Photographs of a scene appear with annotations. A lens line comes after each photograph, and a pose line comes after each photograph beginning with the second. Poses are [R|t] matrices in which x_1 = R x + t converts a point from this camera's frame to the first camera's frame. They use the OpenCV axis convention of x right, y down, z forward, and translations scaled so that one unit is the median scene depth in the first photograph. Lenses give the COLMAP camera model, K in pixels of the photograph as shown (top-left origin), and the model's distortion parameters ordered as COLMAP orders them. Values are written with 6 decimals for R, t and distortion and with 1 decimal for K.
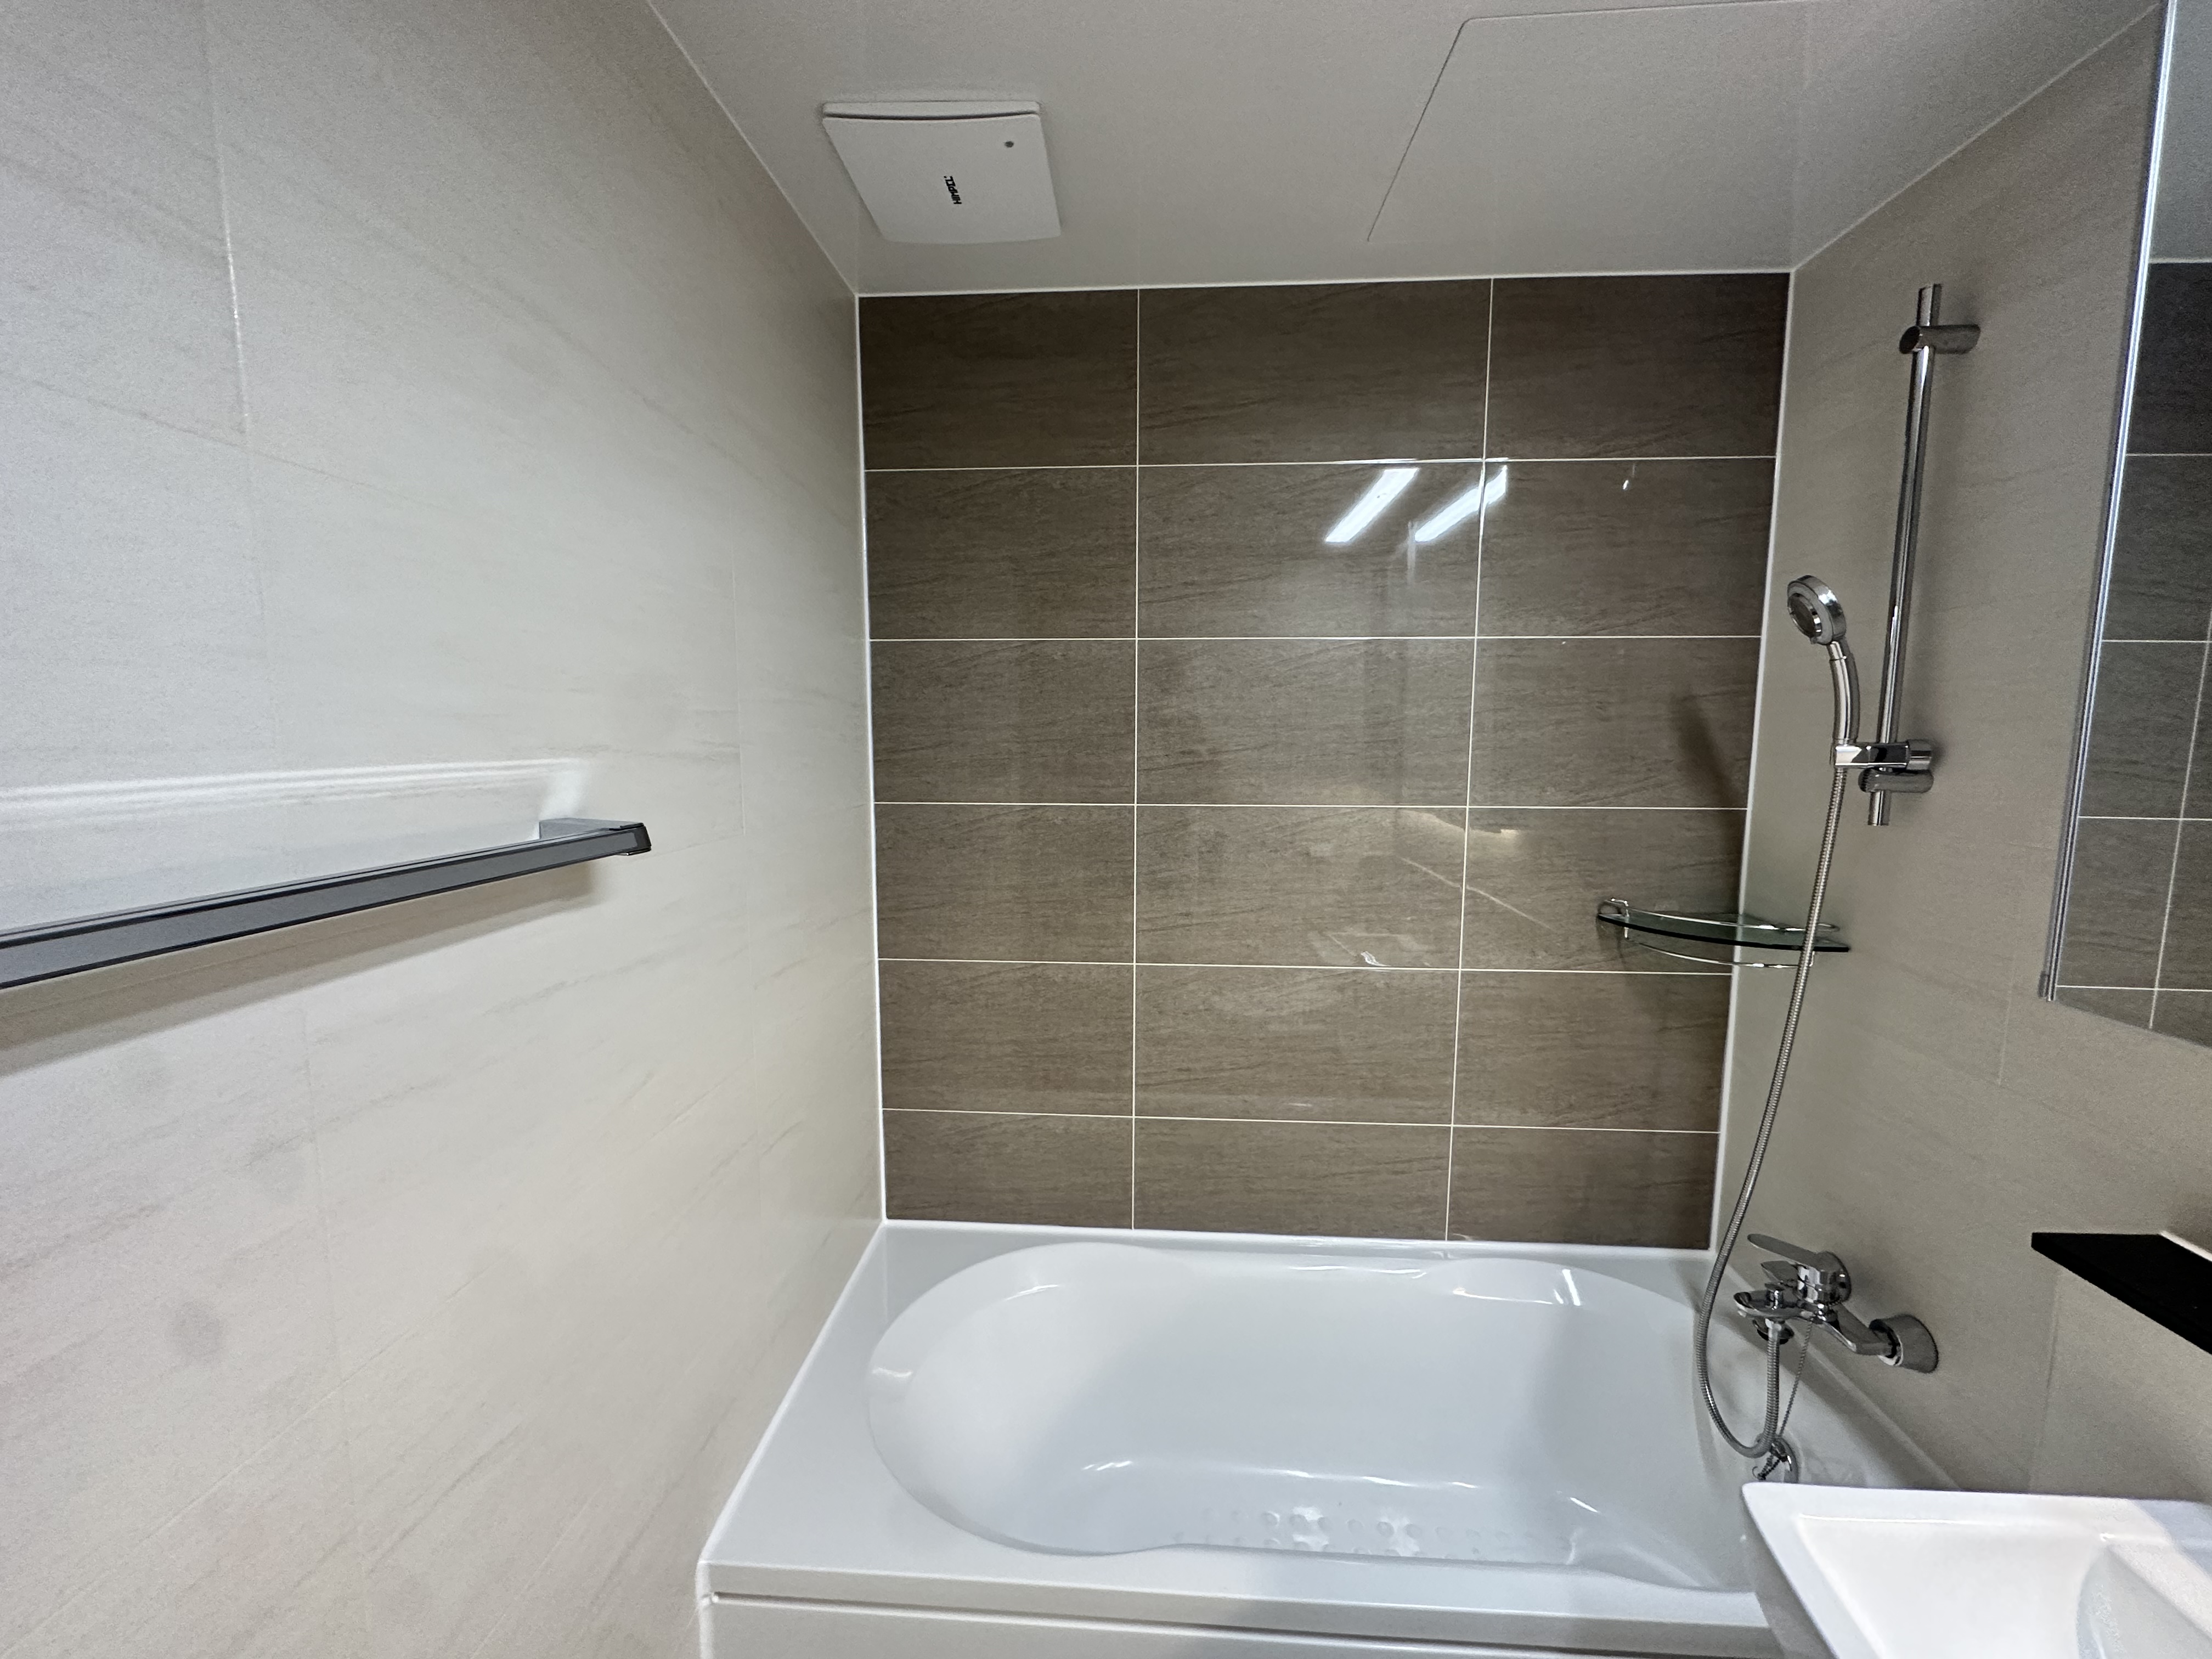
lens RADIAL K [[885.6, 0, 1101.3], [0, 885.6, 830.2], [0, 0, 1]] dist [-0.000629, 0.000089]
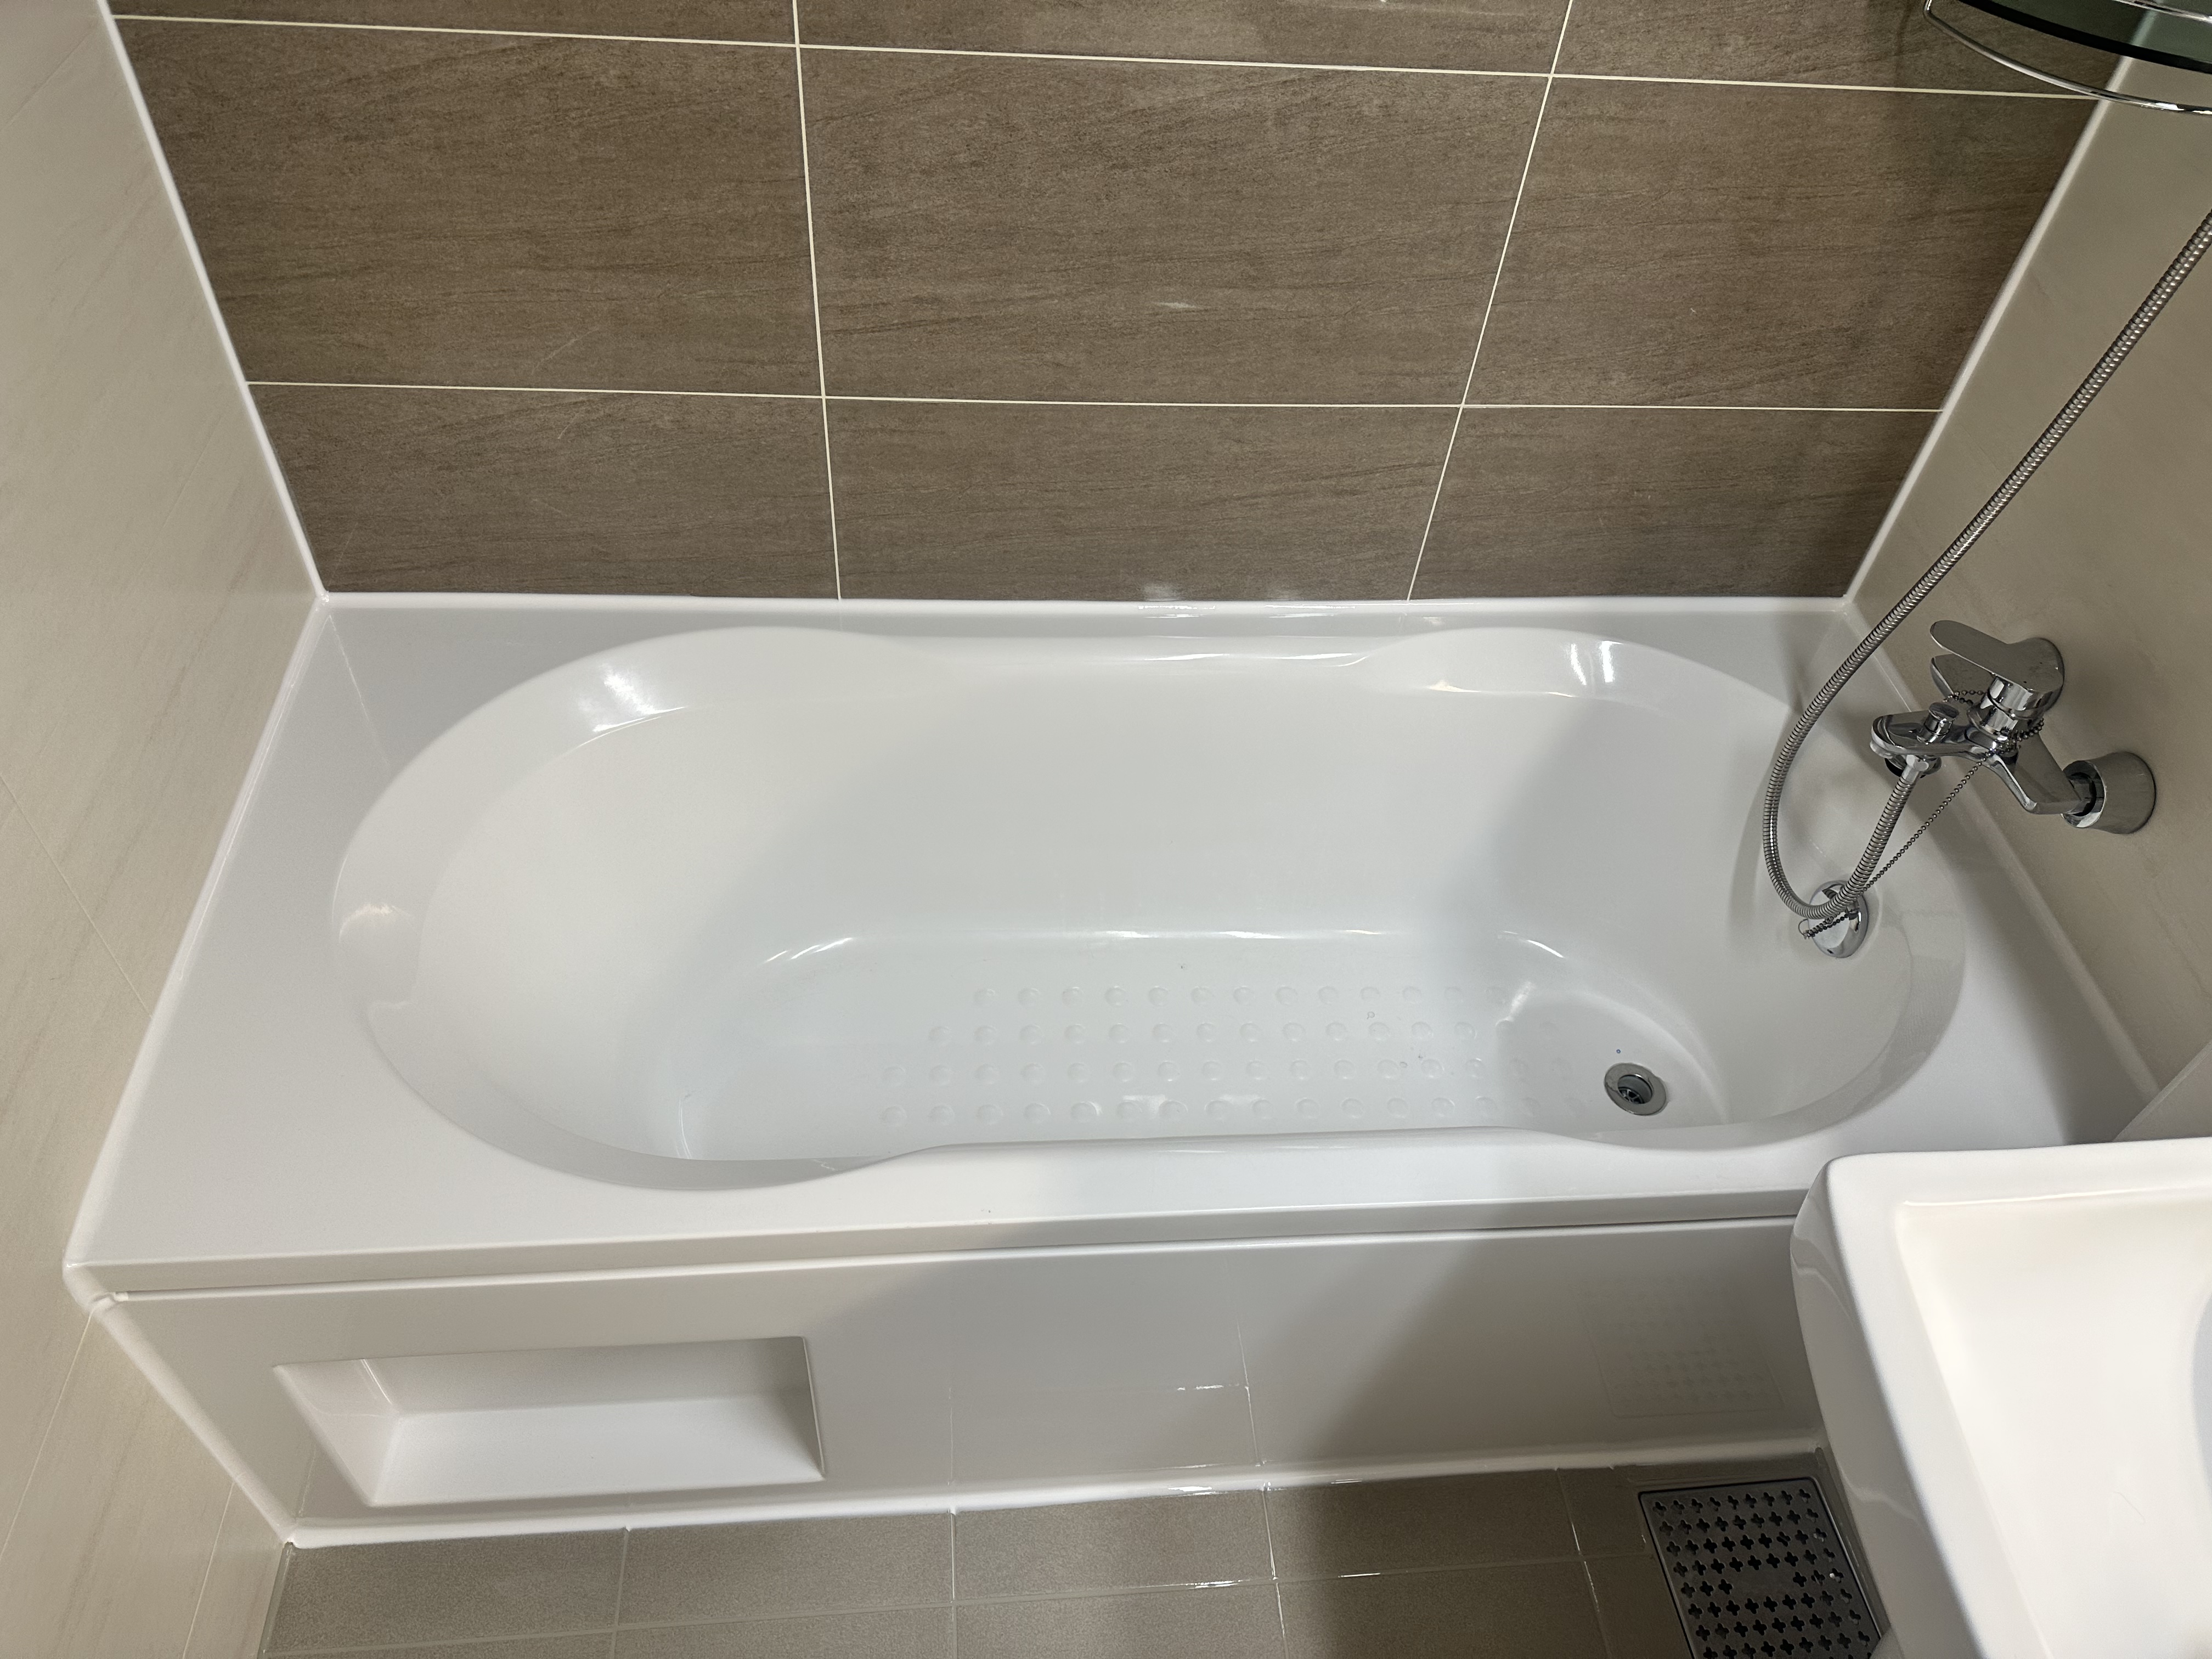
lens RADIAL K [[1574.6, 0, 1111.4], [0, 1574.6, 834.8], [0, 0, 1]] dist [0.043812, -0.043146]
pose [[0.985489, -0.064622, 0.156954, 0.042694], [-0.052421, 0.763613, 0.643543, -0.050651], [-0.161439, -0.642433, 0.749145, 0.203807]]
